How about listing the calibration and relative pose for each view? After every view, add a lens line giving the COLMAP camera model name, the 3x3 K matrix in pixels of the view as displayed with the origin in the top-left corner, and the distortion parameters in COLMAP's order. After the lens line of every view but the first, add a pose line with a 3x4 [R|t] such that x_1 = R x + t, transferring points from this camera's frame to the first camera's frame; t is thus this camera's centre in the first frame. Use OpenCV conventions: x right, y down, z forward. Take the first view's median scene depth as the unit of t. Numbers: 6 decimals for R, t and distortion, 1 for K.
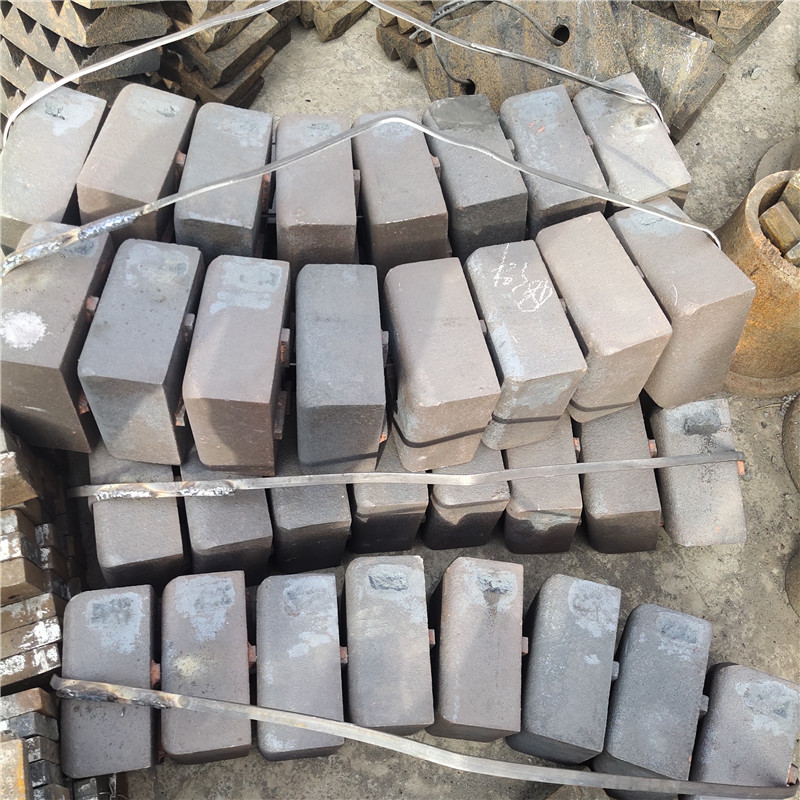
lens RADIAL K [[785.7, 0, 400.0], [0, 785.7, 406.2], [0, 0, 1]] dist [0.138980, -0.209240]
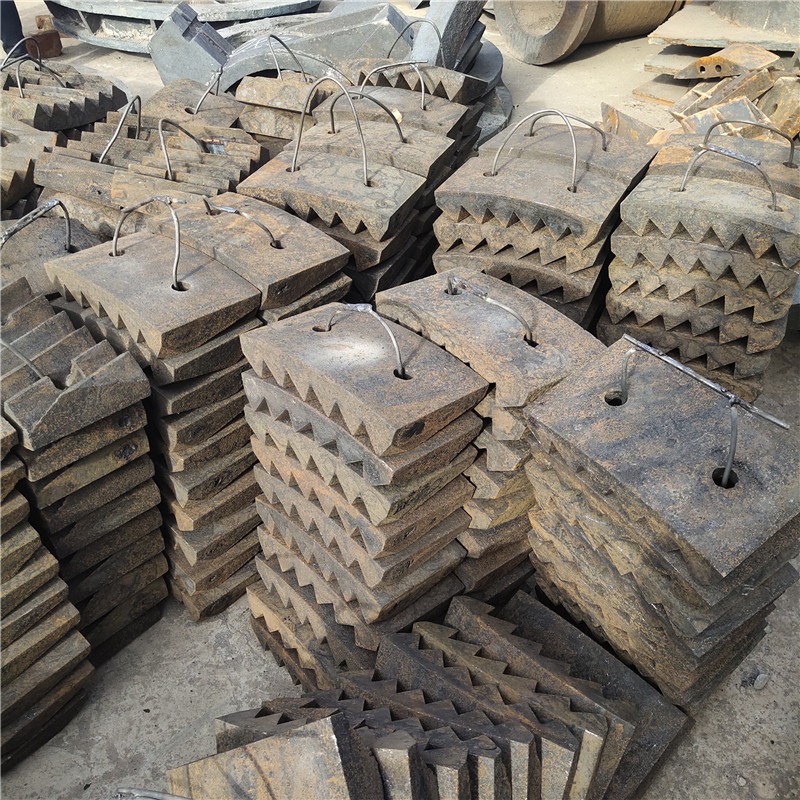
lens RADIAL K [[785.7, 0, 400.0], [0, 785.7, 406.2], [0, 0, 1]] dist [0.138980, -0.209240]
pose [[0.981619, 0.011841, -0.190481, 0.272197], [-0.083563, 0.923984, -0.373190, -0.367971], [0.171583, 0.382248, 0.907990, 0.185076]]
